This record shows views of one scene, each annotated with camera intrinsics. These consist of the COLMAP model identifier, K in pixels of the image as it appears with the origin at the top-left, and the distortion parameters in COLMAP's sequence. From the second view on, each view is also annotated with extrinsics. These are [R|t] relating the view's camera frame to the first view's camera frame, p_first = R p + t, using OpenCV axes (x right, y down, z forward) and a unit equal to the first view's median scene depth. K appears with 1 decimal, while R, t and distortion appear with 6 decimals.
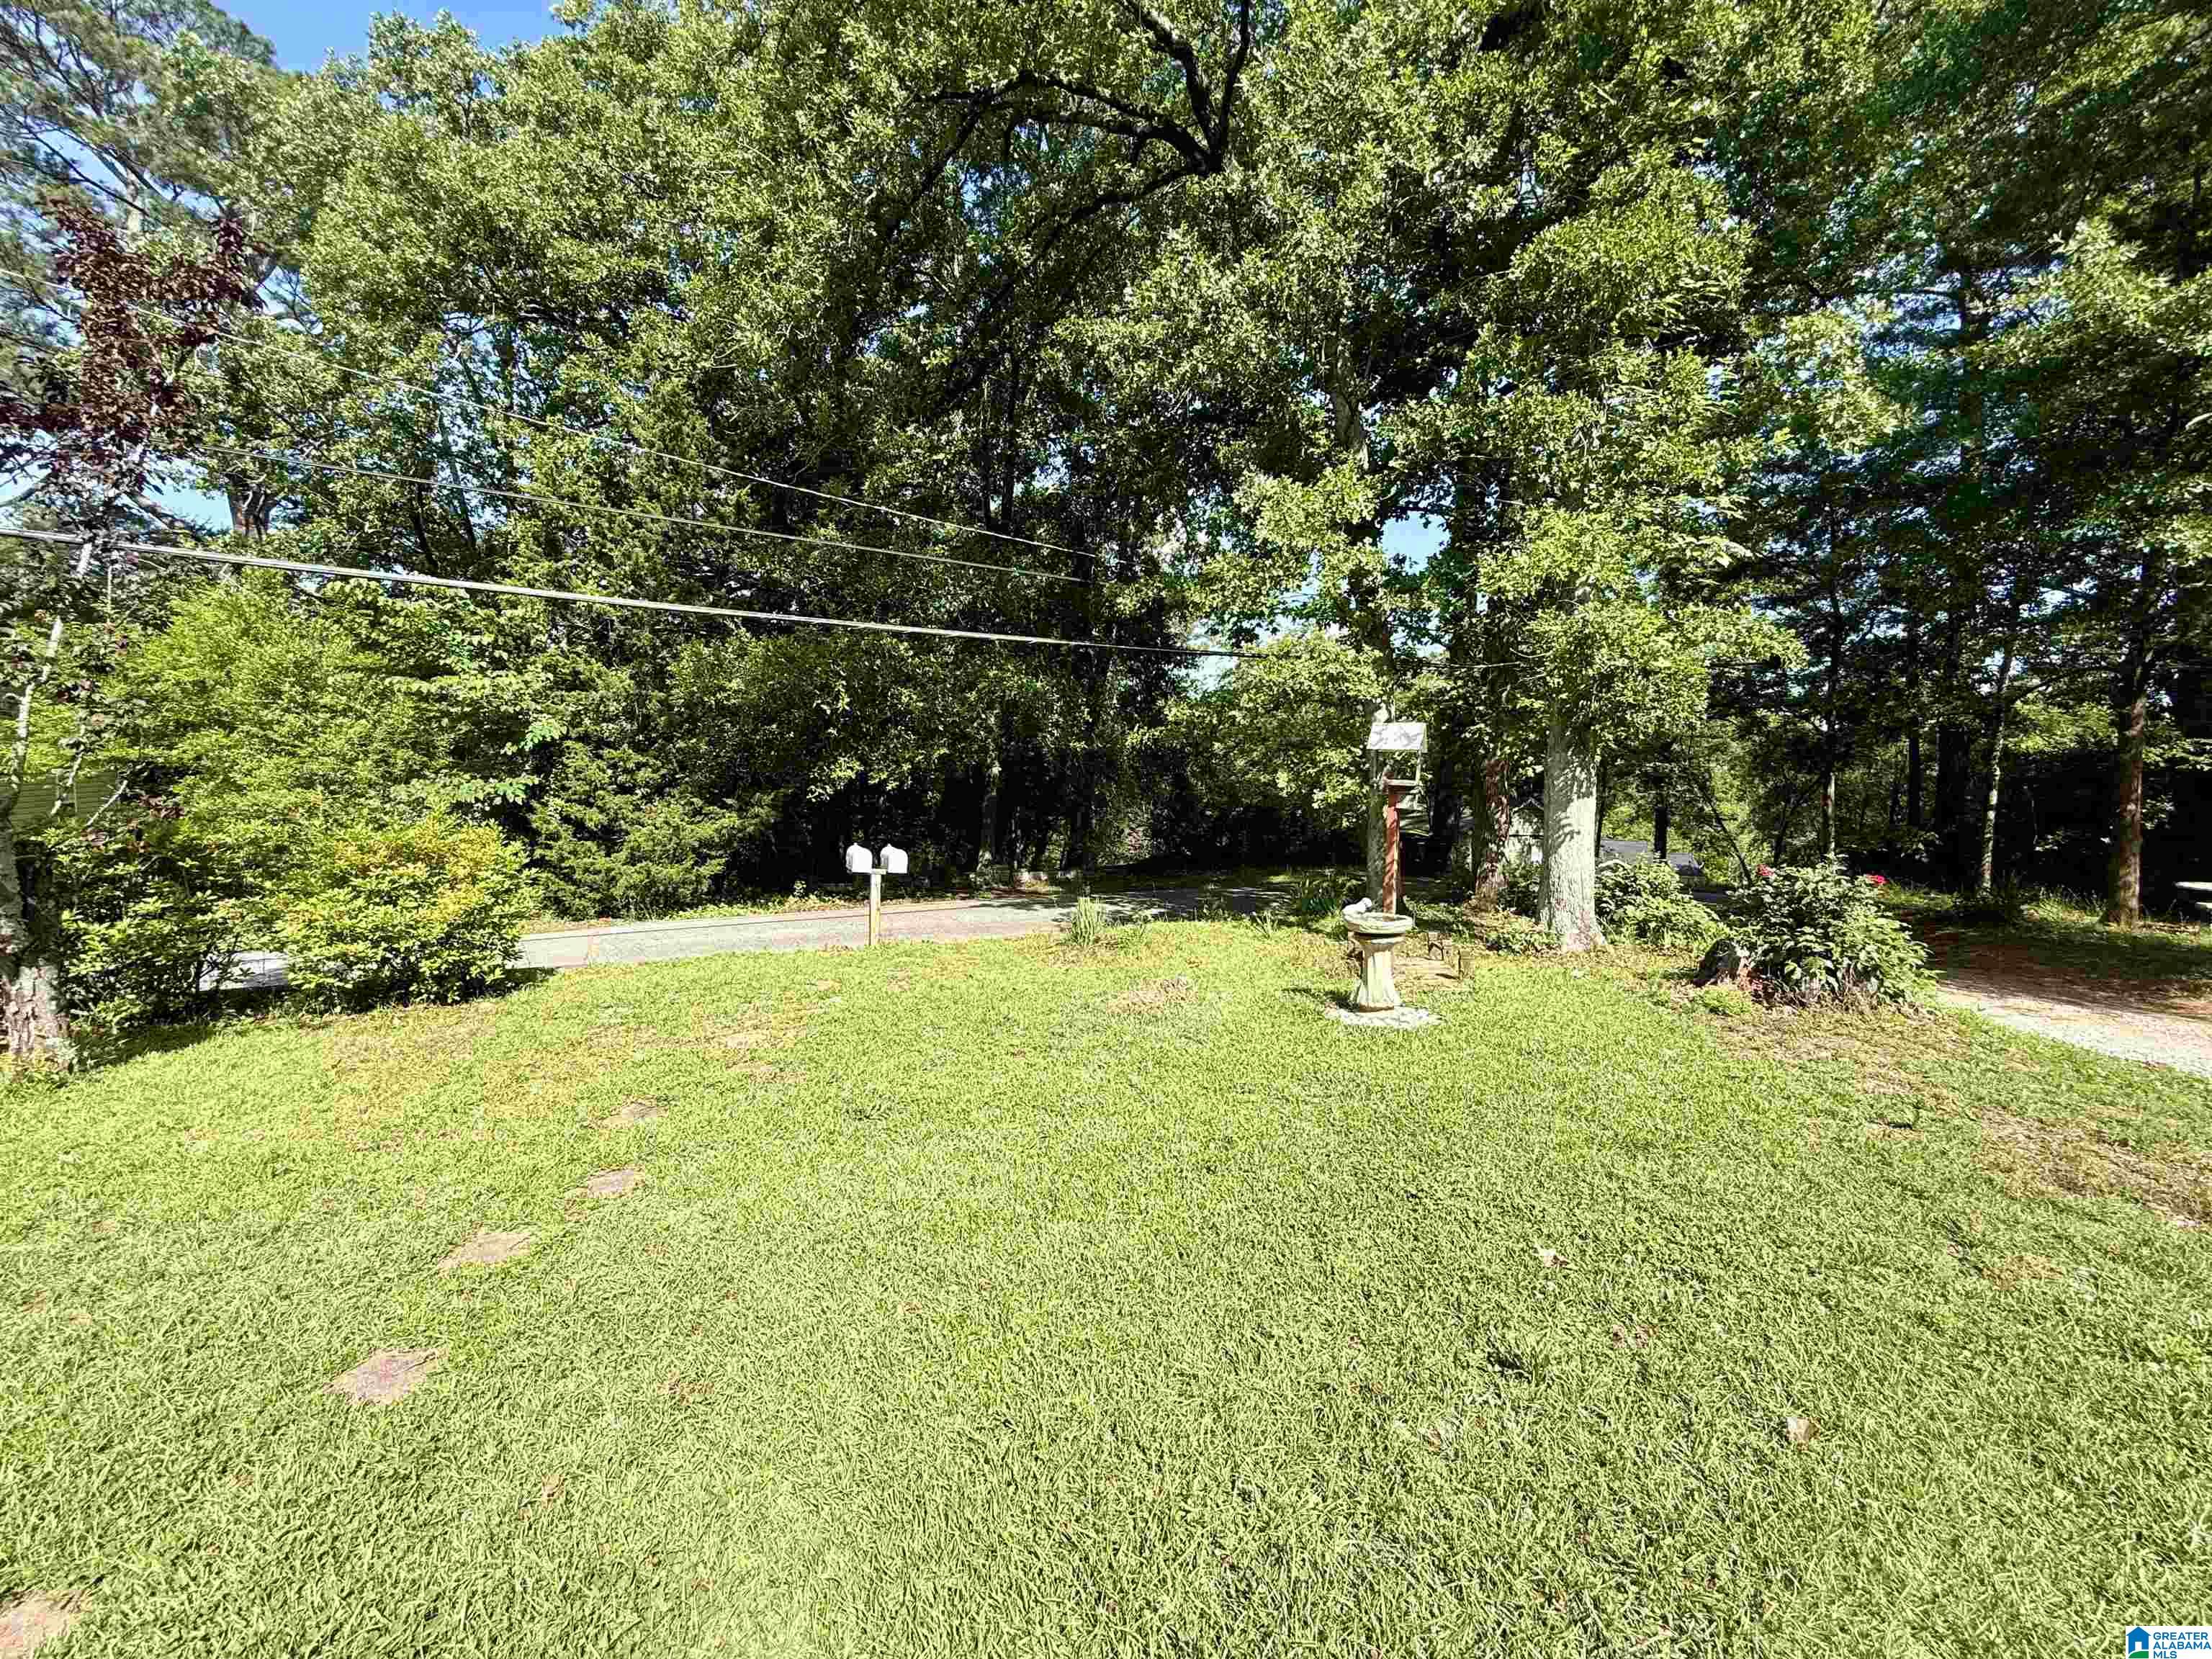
lens RADIAL K [[887.0, 0, 1097.9], [0, 887.0, 828.3], [0, 0, 1]] dist [-0.002754, 0.001126]
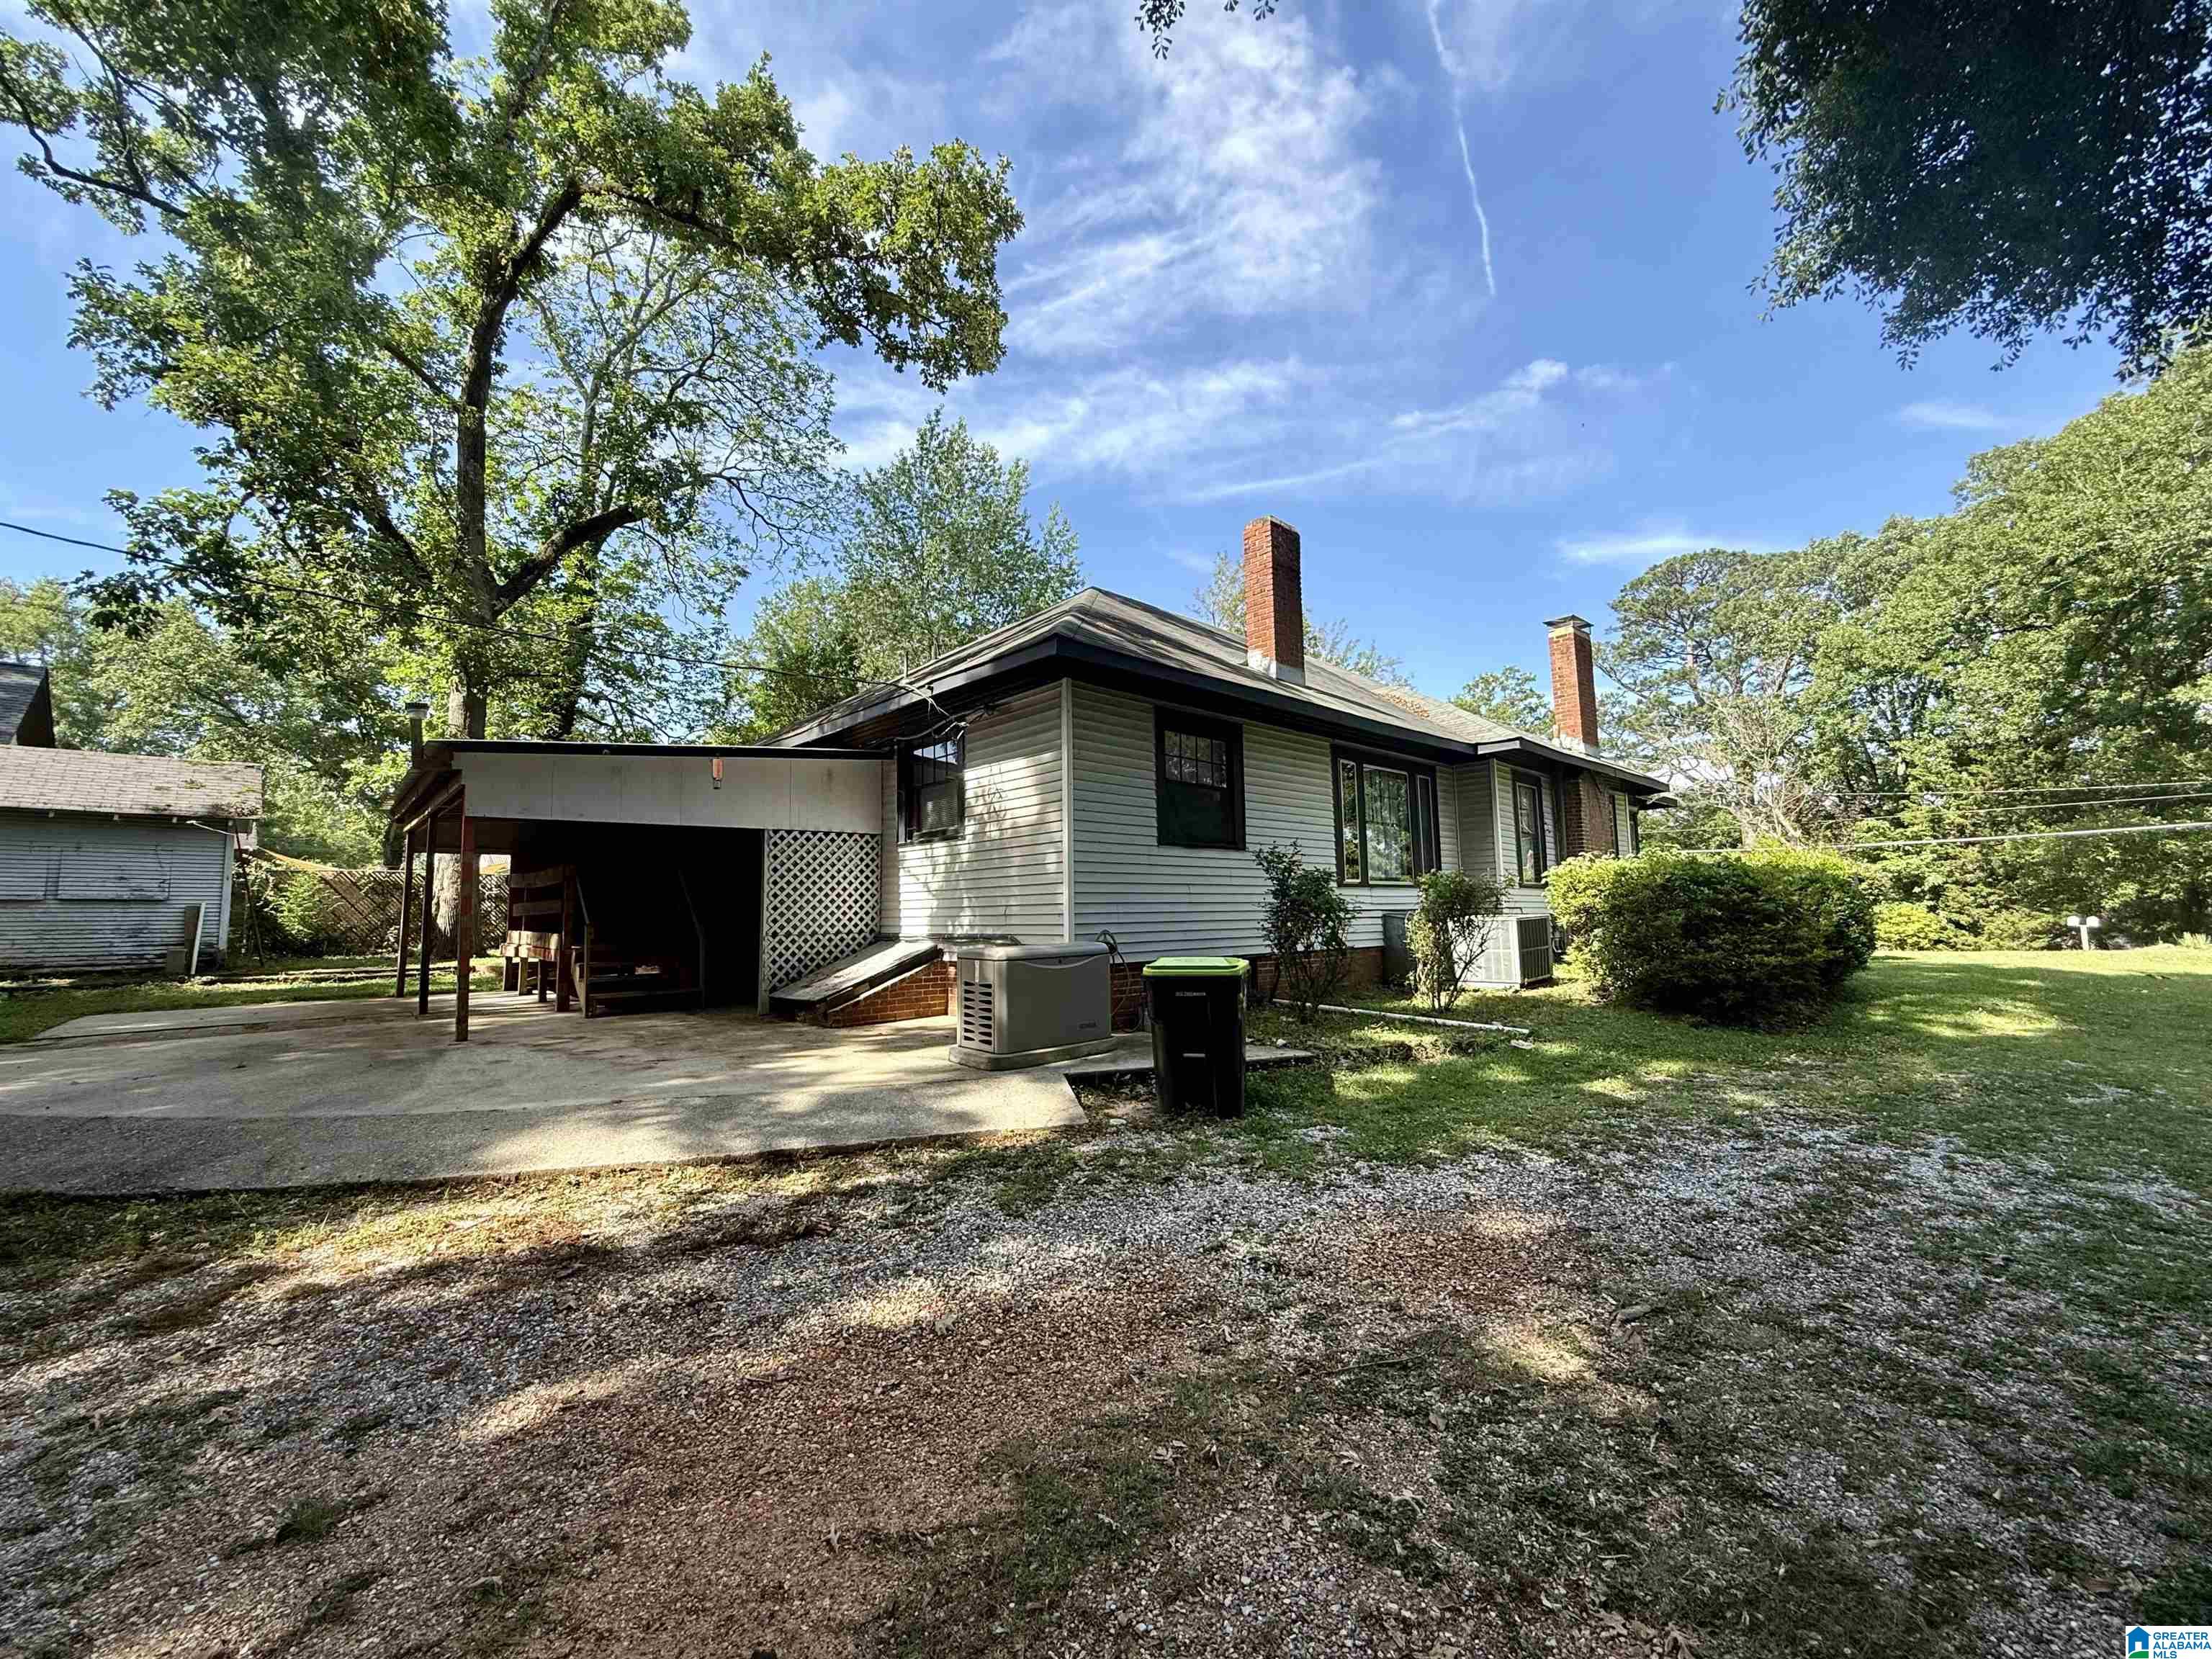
lens RADIAL K [[887.0, 0, 1113.2], [0, 887.0, 827.6], [0, 0, 1]] dist [-0.002754, 0.001126]
pose [[0.260927, -0.133748, -0.956048, 0.947899], [-0.030646, 0.988709, -0.146681, 0.142623], [0.964872, 0.067573, 0.253882, -1.509015]]
